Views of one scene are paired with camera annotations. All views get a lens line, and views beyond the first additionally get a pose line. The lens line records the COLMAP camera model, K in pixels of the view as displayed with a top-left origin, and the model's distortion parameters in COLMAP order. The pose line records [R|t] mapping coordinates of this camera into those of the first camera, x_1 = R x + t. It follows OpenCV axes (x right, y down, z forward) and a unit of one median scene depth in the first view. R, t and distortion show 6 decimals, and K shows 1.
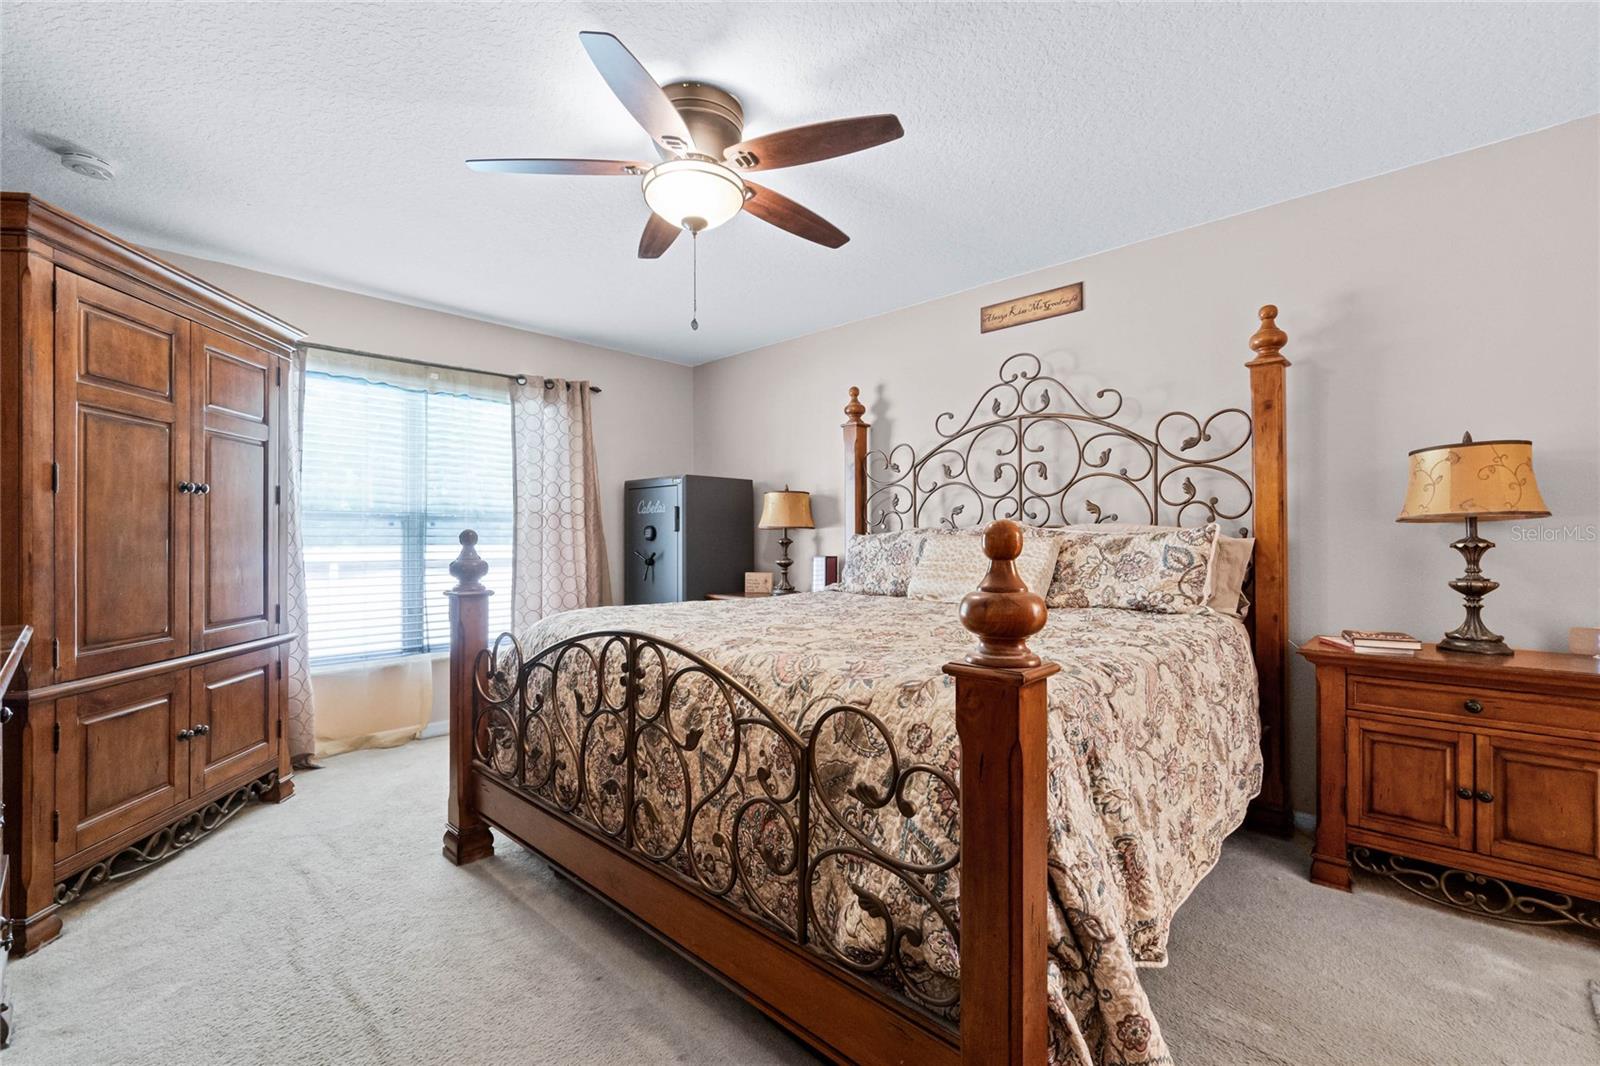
lens RADIAL K [[679.2, 0, 801.8], [0, 679.2, 538.7], [0, 0, 1]] dist [-0.003662, -0.000137]
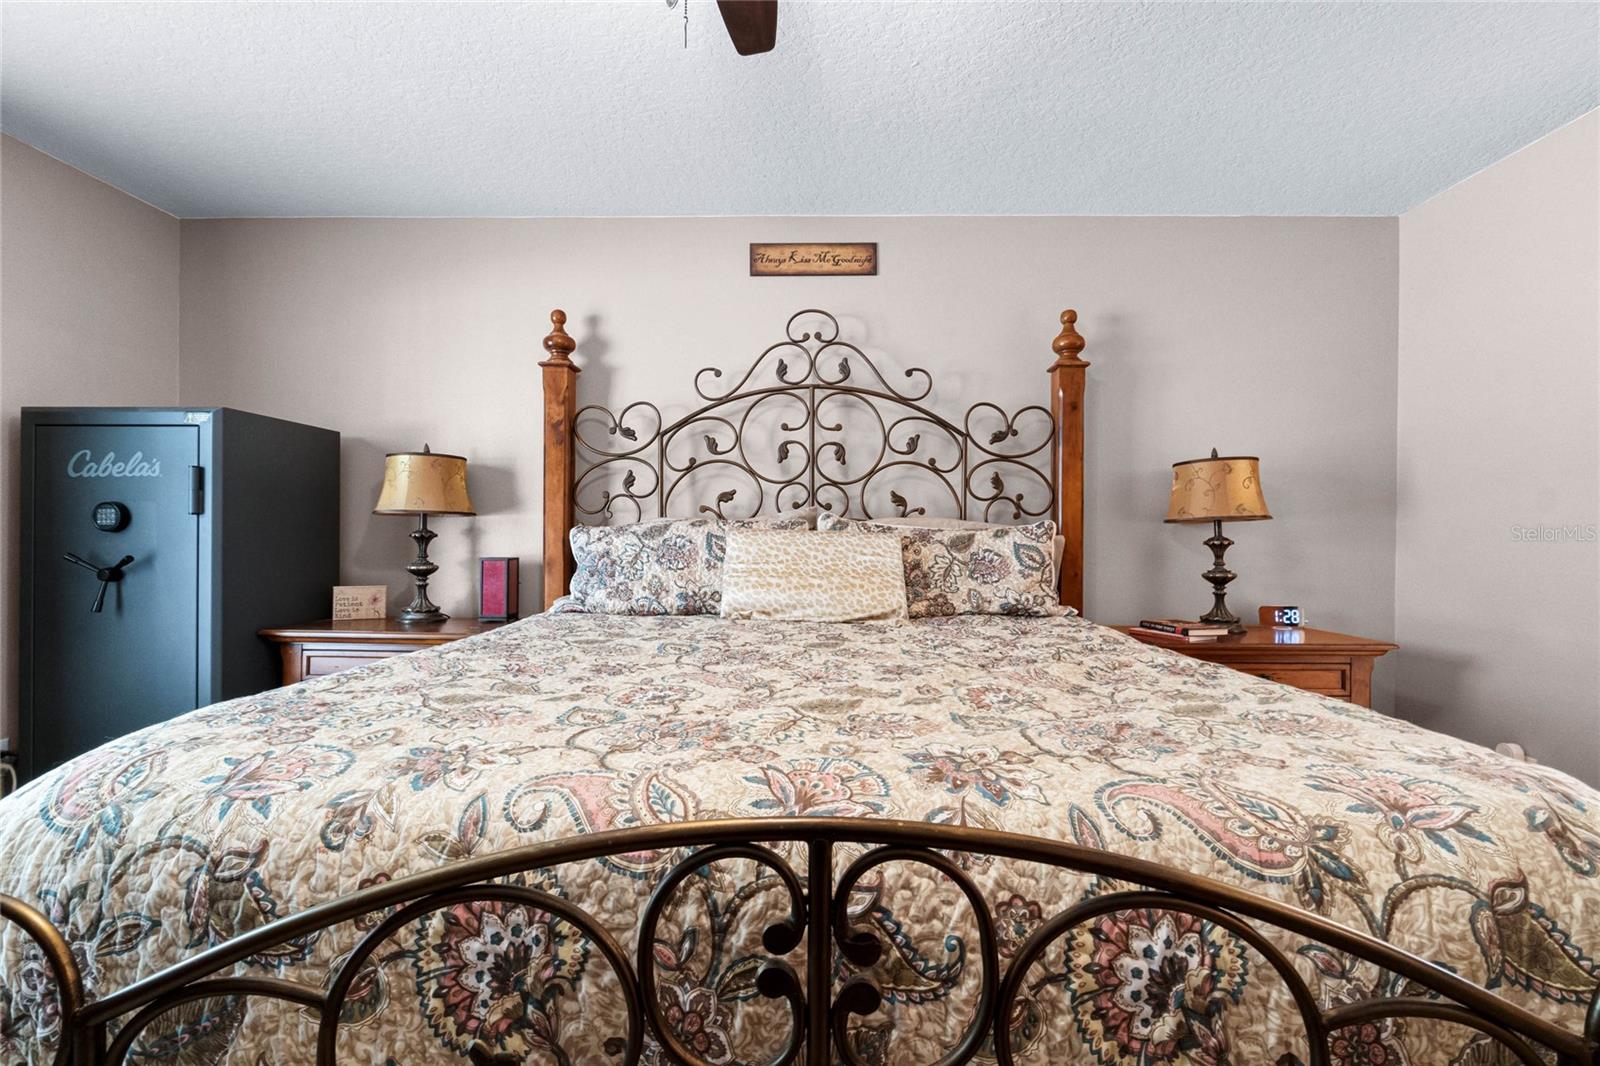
lens RADIAL K [[681.7, 0, 799.5], [0, 681.7, 535.1], [0, 0, 1]] dist [-0.000696, 0.000453]
pose [[0.742256, 0.004438, 0.670102, -0.259370], [-0.008455, 0.999960, 0.002743, -0.000656], [-0.670064, -0.007701, 0.742264, 0.417411]]
